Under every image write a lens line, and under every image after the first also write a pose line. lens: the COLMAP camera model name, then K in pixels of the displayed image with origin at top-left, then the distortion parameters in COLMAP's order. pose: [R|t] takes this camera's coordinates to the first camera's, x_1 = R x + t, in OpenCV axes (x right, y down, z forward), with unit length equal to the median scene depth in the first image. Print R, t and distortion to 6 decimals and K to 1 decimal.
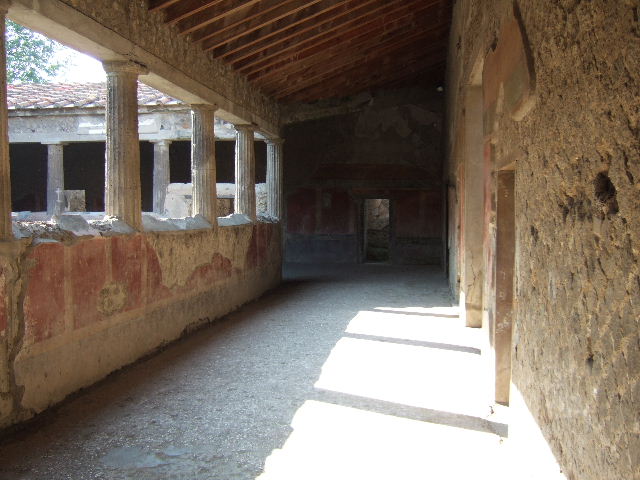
lens RADIAL K [[672.2, 0, 316.1], [0, 672.2, 239.6], [0, 0, 1]] dist [-0.051417, 0.000000]
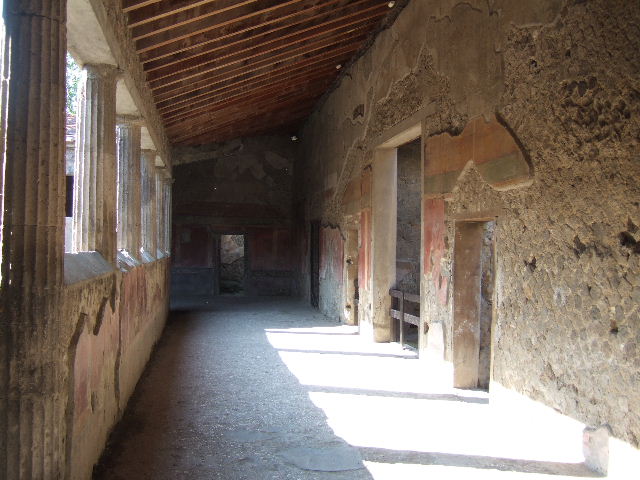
lens RADIAL K [[672.2, 0, 318.5], [0, 672.2, 235.7], [0, 0, 1]] dist [-0.051417, 0.000000]
pose [[0.948433, 0.017480, 0.316495, -0.160596], [0.000633, 0.998372, -0.057040, 0.003049], [-0.316977, 0.054299, 0.946878, -0.088244]]
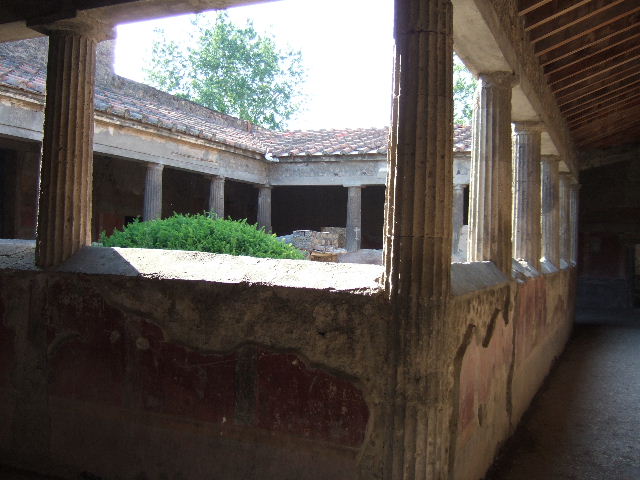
lens RADIAL K [[672.2, 0, 310.8], [0, 672.2, 237.9], [0, 0, 1]] dist [-0.051417, 0.000000]
pose [[0.960532, 0.026688, -0.276886, -0.153396], [-0.042510, 0.997778, -0.051298, 0.000693], [0.274902, 0.061044, 0.959532, -0.078092]]
